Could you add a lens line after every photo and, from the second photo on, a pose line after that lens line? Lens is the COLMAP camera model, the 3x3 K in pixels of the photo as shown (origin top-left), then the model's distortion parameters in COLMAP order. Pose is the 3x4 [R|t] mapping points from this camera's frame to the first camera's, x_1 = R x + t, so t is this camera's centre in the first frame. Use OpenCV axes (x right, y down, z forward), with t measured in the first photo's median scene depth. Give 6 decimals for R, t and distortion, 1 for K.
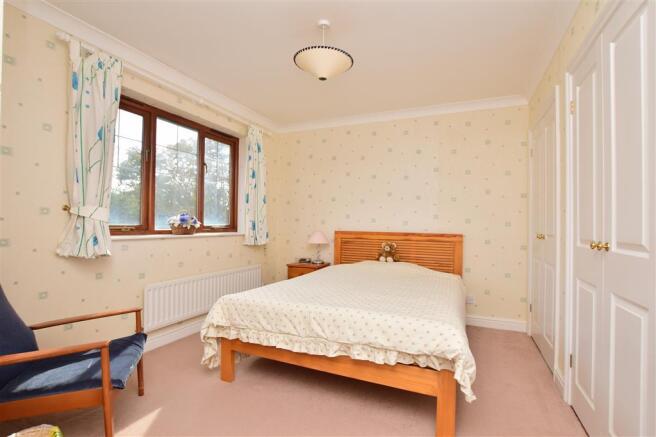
lens RADIAL K [[322.3, 0, 328.0], [0, 322.3, 218.5], [0, 0, 1]] dist [-0.035502, -0.000010]
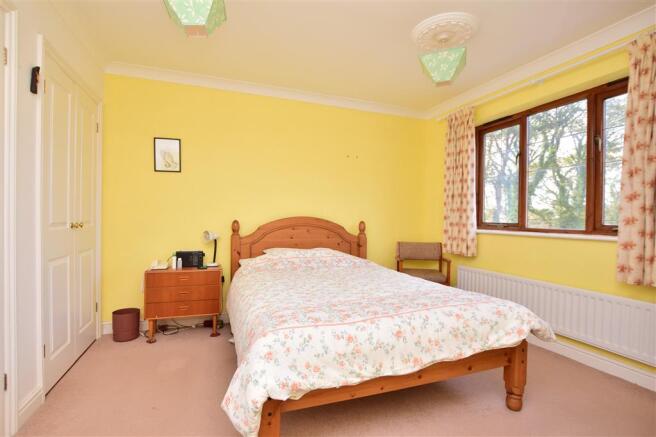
lens RADIAL K [[322.3, 0, 328.0], [0, 322.3, 218.5], [0, 0, 1]] dist [-0.035502, -0.000010]
pose [[-0.723696, -0.038429, -0.689048, 0.605707], [-0.014842, 0.999084, -0.040132, 0.055629], [0.689959, -0.018816, -0.723604, 1.232734]]
